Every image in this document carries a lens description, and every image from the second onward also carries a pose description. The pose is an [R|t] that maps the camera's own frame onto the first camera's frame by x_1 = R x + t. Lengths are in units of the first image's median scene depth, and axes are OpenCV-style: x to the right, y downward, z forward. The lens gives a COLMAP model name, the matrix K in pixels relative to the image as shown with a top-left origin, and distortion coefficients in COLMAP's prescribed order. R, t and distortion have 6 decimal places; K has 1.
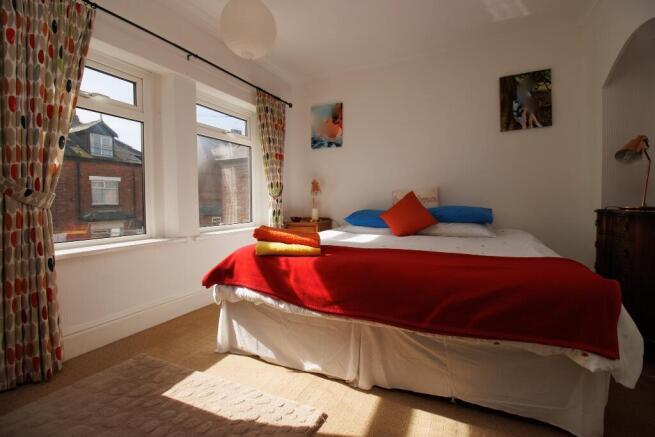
lens RADIAL K [[308.5, 0, 327.5], [0, 308.5, 218.5], [0, 0, 1]] dist [-0.000360, -0.000032]
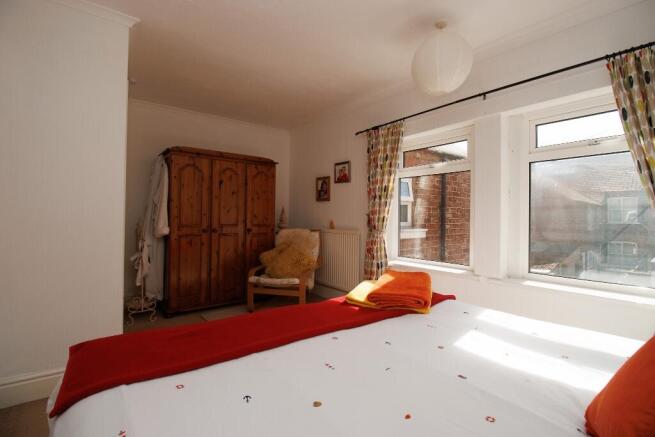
lens RADIAL K [[308.5, 0, 327.5], [0, 308.5, 218.5], [0, 0, 1]] dist [-0.000360, -0.000032]
pose [[-0.416243, 0.005435, -0.909237, 0.685728], [-0.048317, 0.998437, 0.028088, -0.129321], [0.907969, 0.055623, -0.415330, 0.971611]]
